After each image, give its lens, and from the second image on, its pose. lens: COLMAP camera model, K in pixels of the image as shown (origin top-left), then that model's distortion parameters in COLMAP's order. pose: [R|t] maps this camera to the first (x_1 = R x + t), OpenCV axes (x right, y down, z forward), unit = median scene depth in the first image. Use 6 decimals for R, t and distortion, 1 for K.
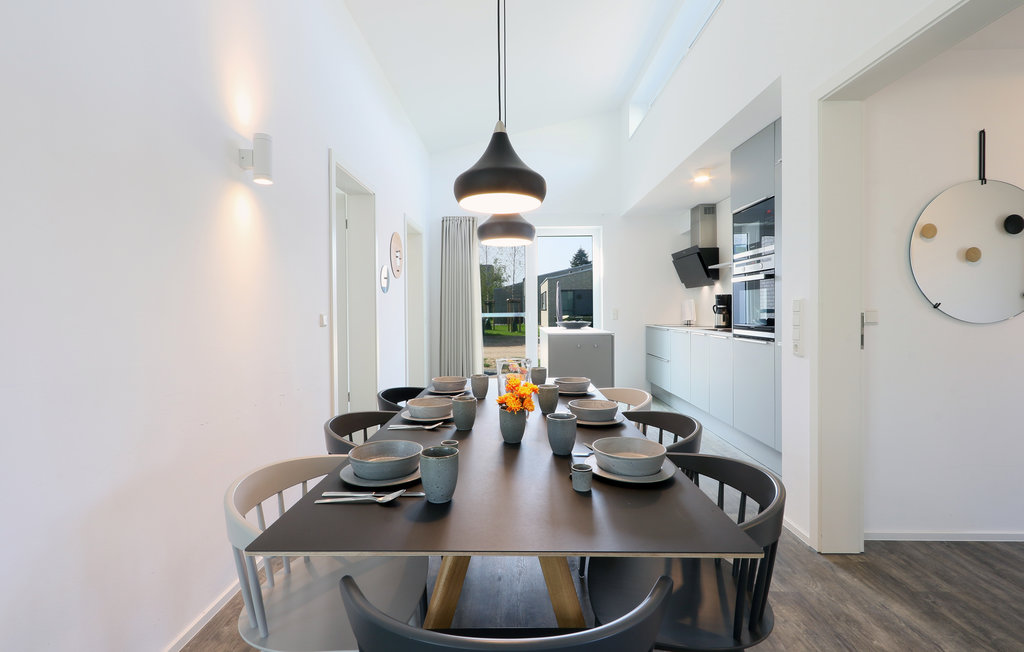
lens RADIAL K [[481.6, 0, 481.7], [0, 481.6, 322.5], [0, 0, 1]] dist [-0.000142, 0.000003]
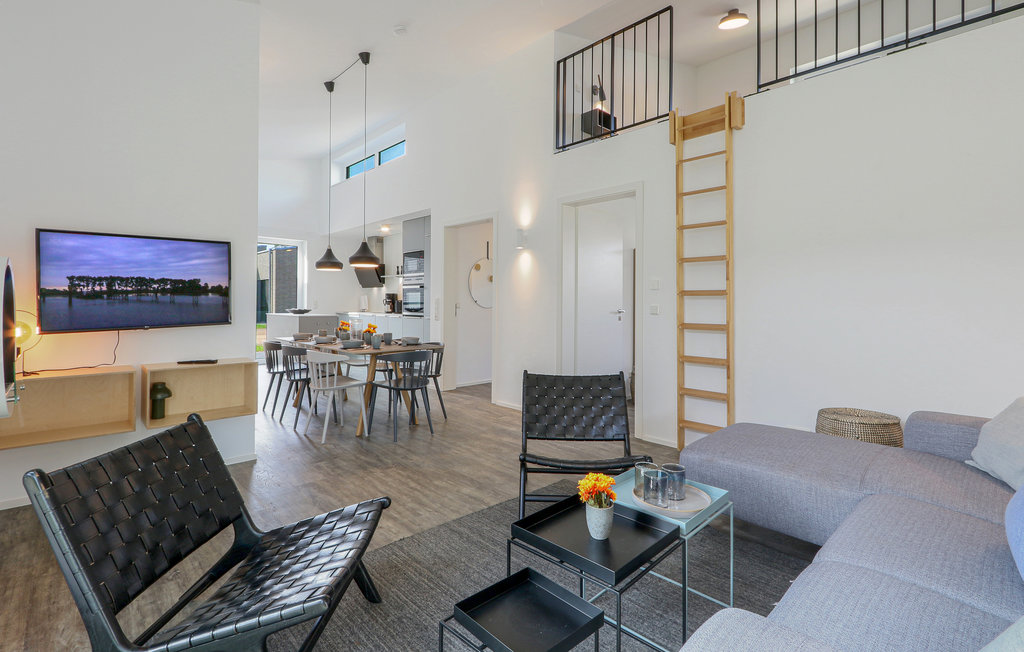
lens RADIAL K [[498.3, 0, 512.0], [0, 498.3, 326.0], [0, 0, 1]] dist [-0.000549, -0.000241]
pose [[0.689938, -0.008585, 0.723817, -0.727126], [-0.005698, 0.999834, 0.017291, 0.037568], [-0.723846, -0.016054, 0.689775, -0.818769]]
